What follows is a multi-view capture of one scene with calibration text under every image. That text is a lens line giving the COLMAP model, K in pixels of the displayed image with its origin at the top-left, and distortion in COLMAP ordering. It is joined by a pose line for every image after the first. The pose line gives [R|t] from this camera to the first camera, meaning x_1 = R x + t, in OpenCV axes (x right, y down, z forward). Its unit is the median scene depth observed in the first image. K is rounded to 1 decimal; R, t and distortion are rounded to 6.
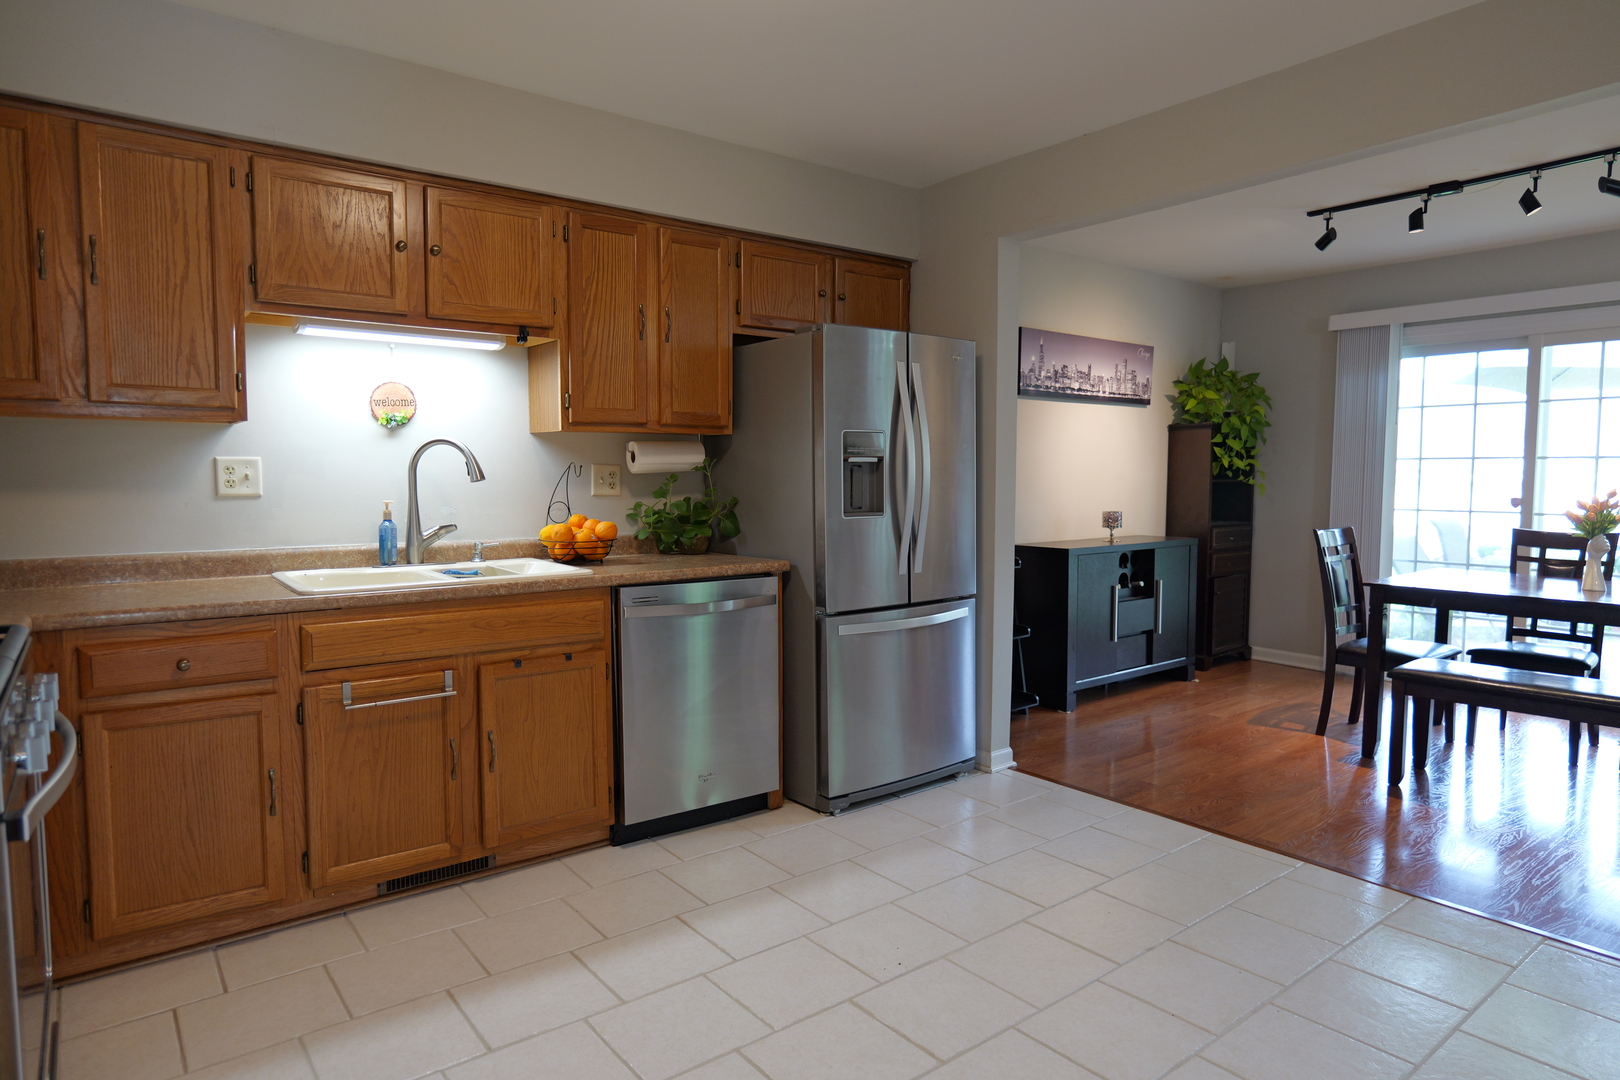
lens RADIAL K [[942.2, 0, 797.4], [0, 942.2, 542.5], [0, 0, 1]] dist [-0.029373, 0.015306]
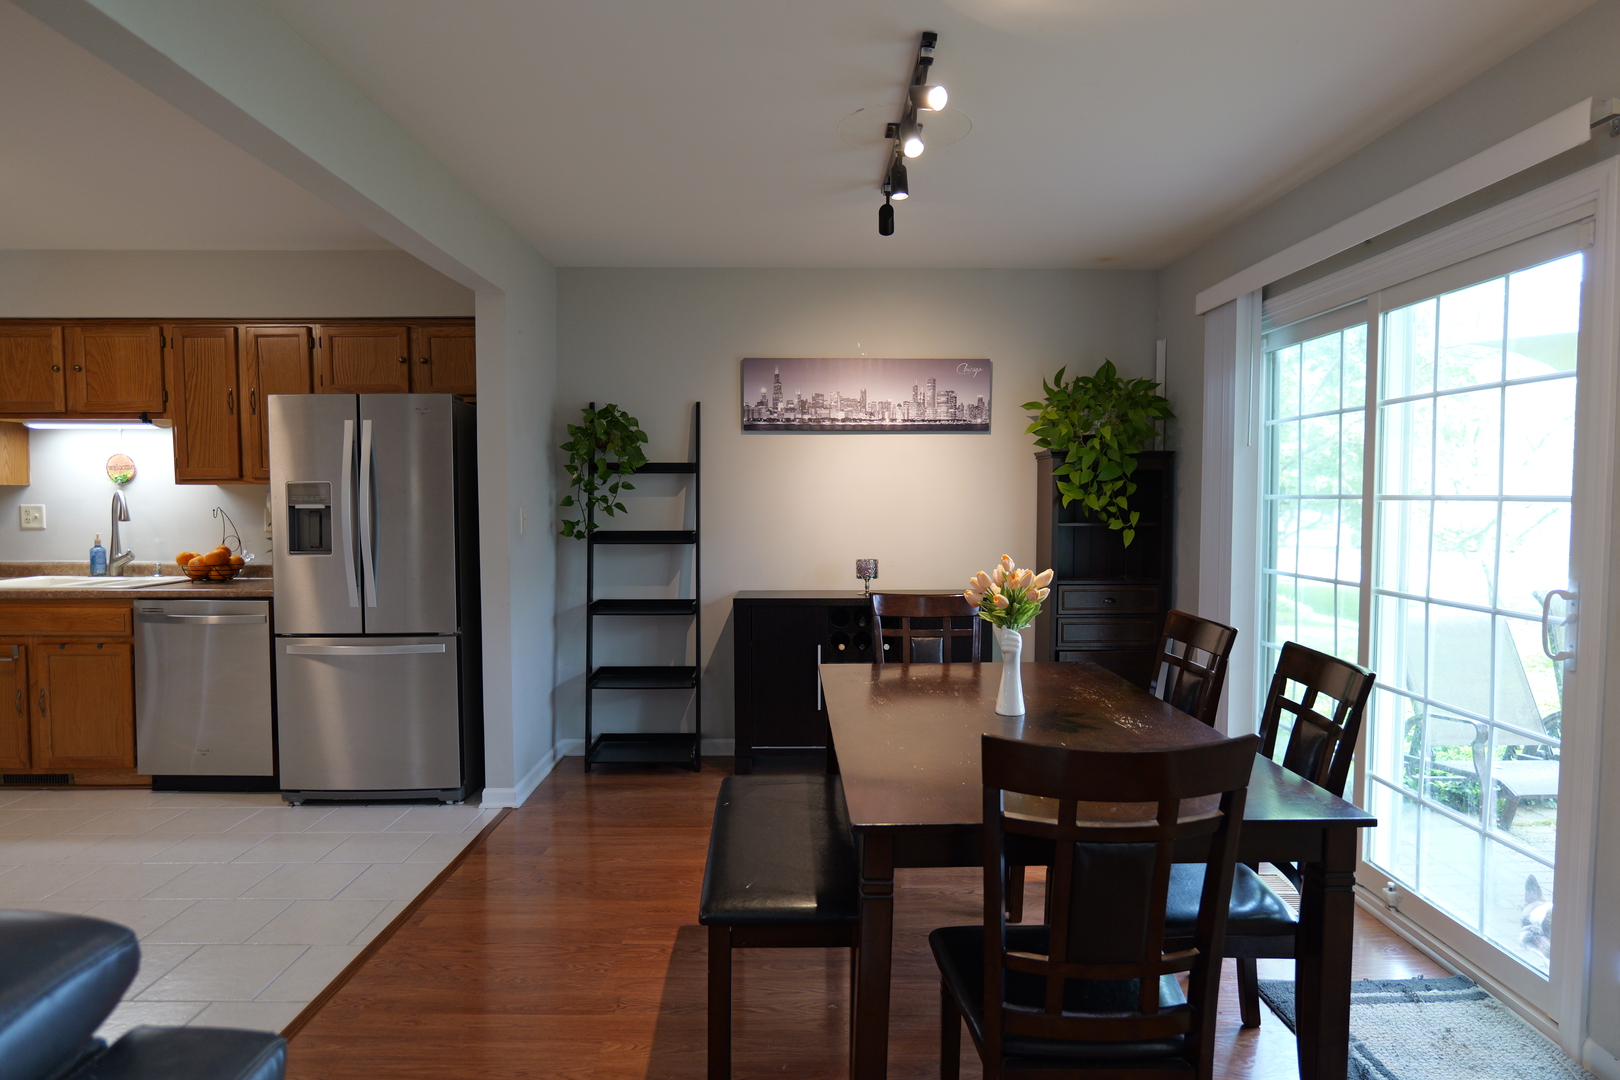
lens RADIAL K [[942.2, 0, 818.9], [0, 942.2, 541.6], [0, 0, 1]] dist [-0.029373, 0.015306]
pose [[0.803847, 0.028157, -0.594169, 1.118064], [-0.043688, 0.998976, -0.011765, -0.051272], [0.593229, 0.035415, 0.804254, 0.387043]]
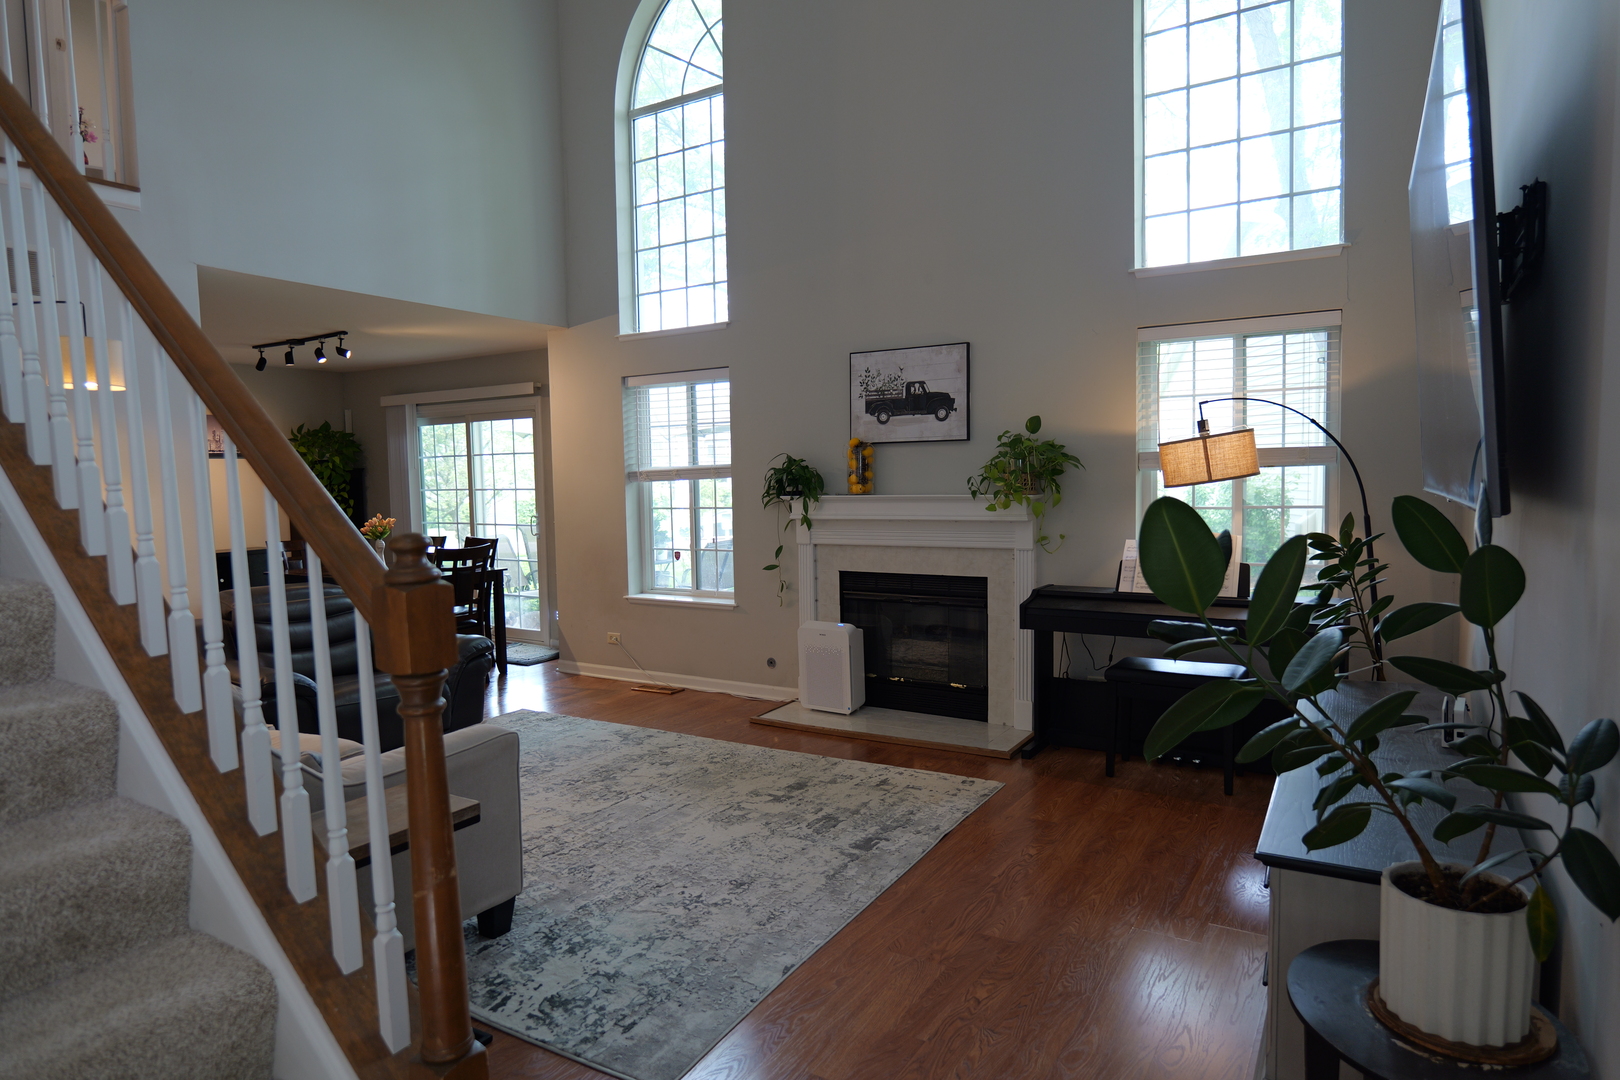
lens RADIAL K [[942.2, 0, 818.4], [0, 942.2, 547.1], [0, 0, 1]] dist [-0.029373, 0.015306]
pose [[0.931459, -0.047776, 0.360696, 0.980613], [0.047526, 0.998824, 0.009567, 0.030350], [-0.360729, 0.008231, 0.932634, -0.989696]]
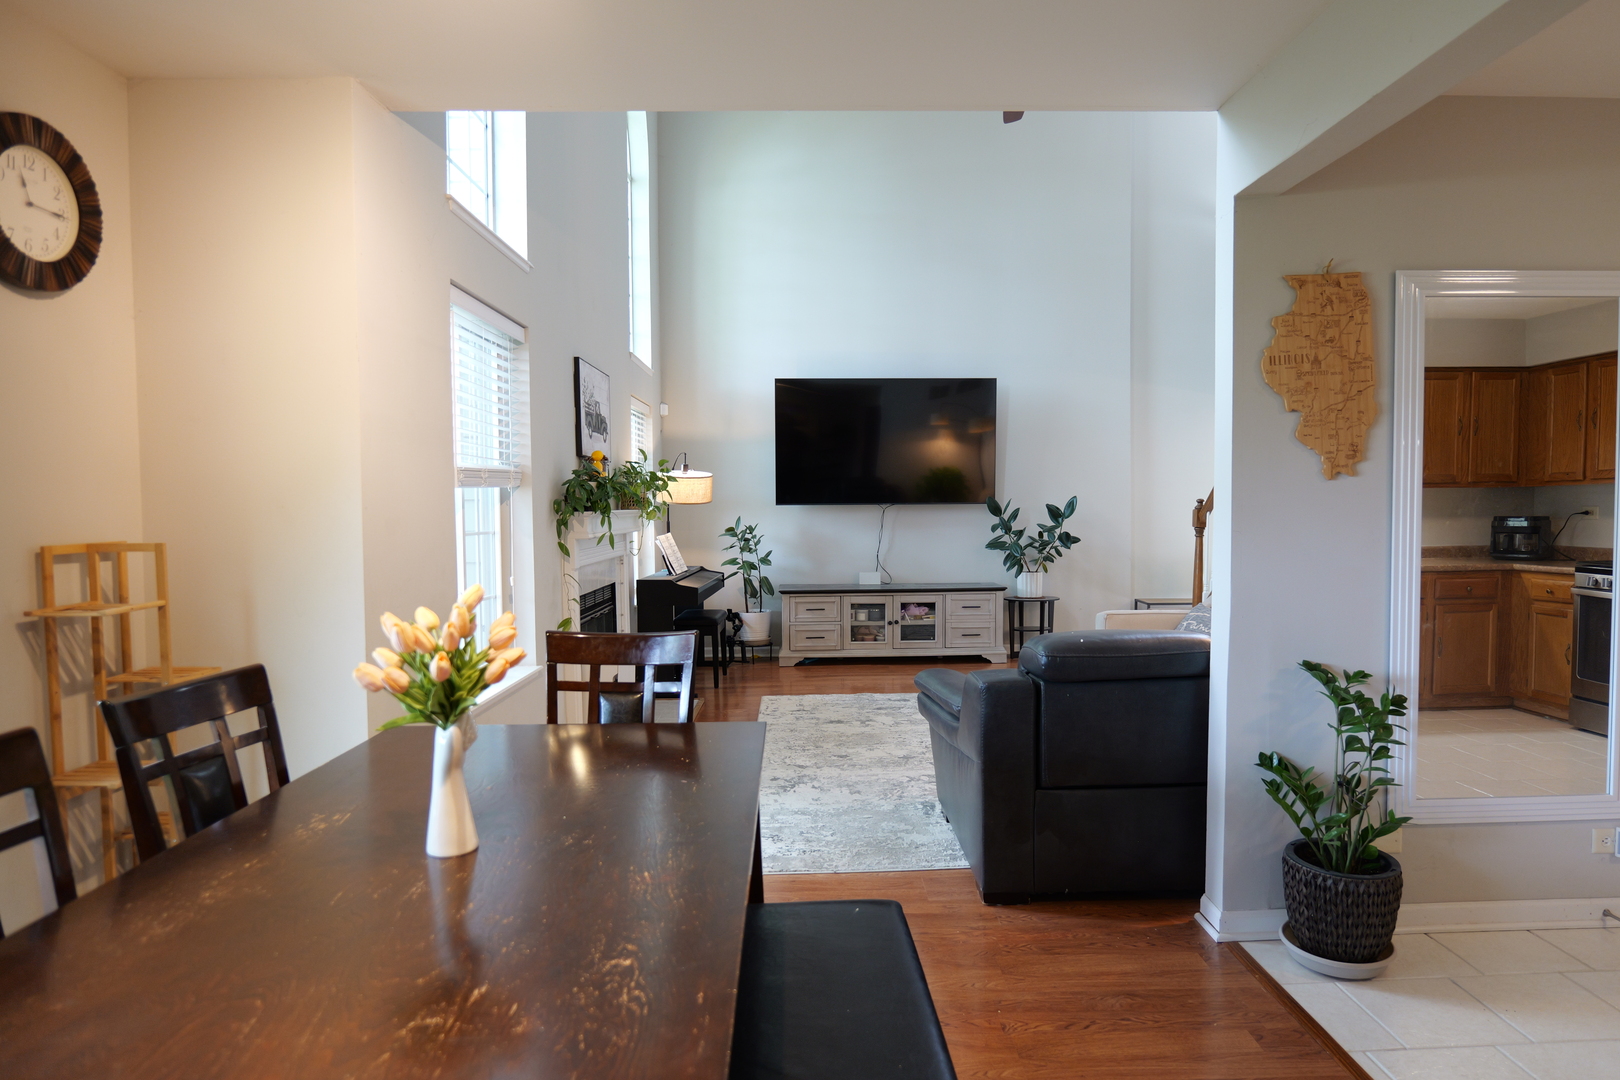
lens RADIAL K [[942.2, 0, 822.4], [0, 942.2, 539.2], [0, 0, 1]] dist [-0.029373, 0.015306]
pose [[-0.802446, -0.020760, 0.596364, 0.495148], [0.046195, 0.994234, 0.096769, -0.104683], [-0.594934, 0.105201, -0.796860, 1.184771]]
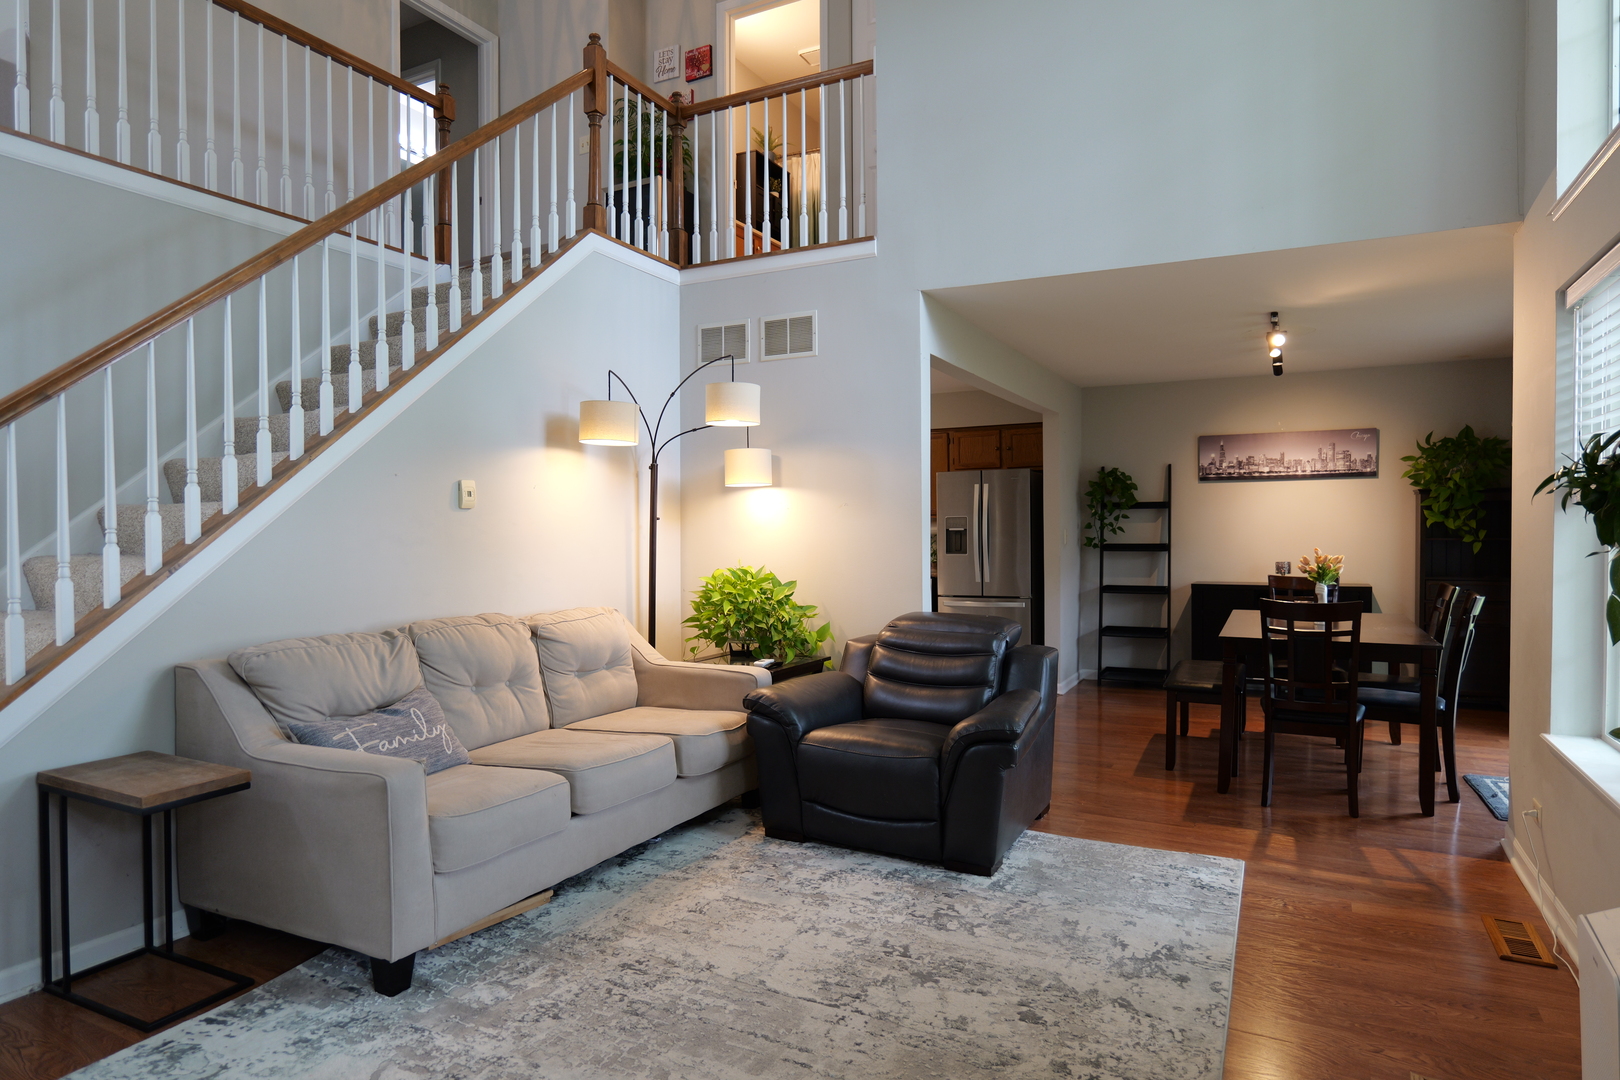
lens RADIAL K [[942.2, 0, 816.2], [0, 942.2, 542.8], [0, 0, 1]] dist [-0.029373, 0.015306]
pose [[0.424067, 0.010930, -0.905565, 1.736469], [-0.058224, 0.998188, -0.015219, -0.001311], [0.903757, 0.059180, 0.423935, -0.230505]]
